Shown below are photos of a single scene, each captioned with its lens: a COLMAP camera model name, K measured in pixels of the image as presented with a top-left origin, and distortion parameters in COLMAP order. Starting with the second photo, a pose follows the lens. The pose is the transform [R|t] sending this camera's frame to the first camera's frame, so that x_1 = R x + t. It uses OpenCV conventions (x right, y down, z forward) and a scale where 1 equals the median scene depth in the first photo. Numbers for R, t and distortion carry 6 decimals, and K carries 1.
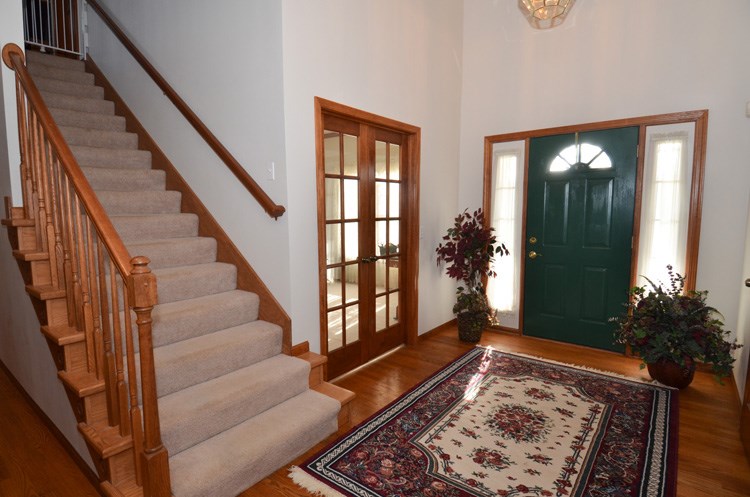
lens RADIAL K [[391.9, 0, 373.1], [0, 391.9, 244.1], [0, 0, 1]] dist [0.032598, -0.037405]
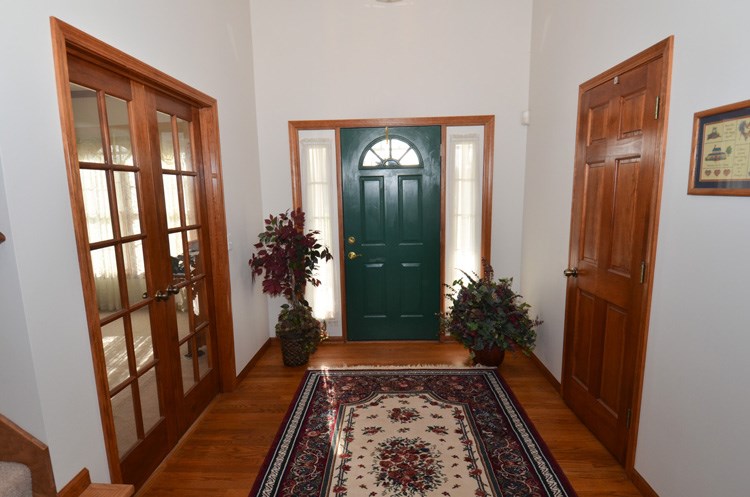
lens RADIAL K [[391.9, 0, 379.1], [0, 391.9, 246.5], [0, 0, 1]] dist [0.032598, -0.037405]
pose [[0.801705, -0.091477, 0.590679, -0.111308], [0.065549, 0.995715, 0.065237, -0.062179], [-0.594115, -0.013582, 0.804265, 0.265919]]
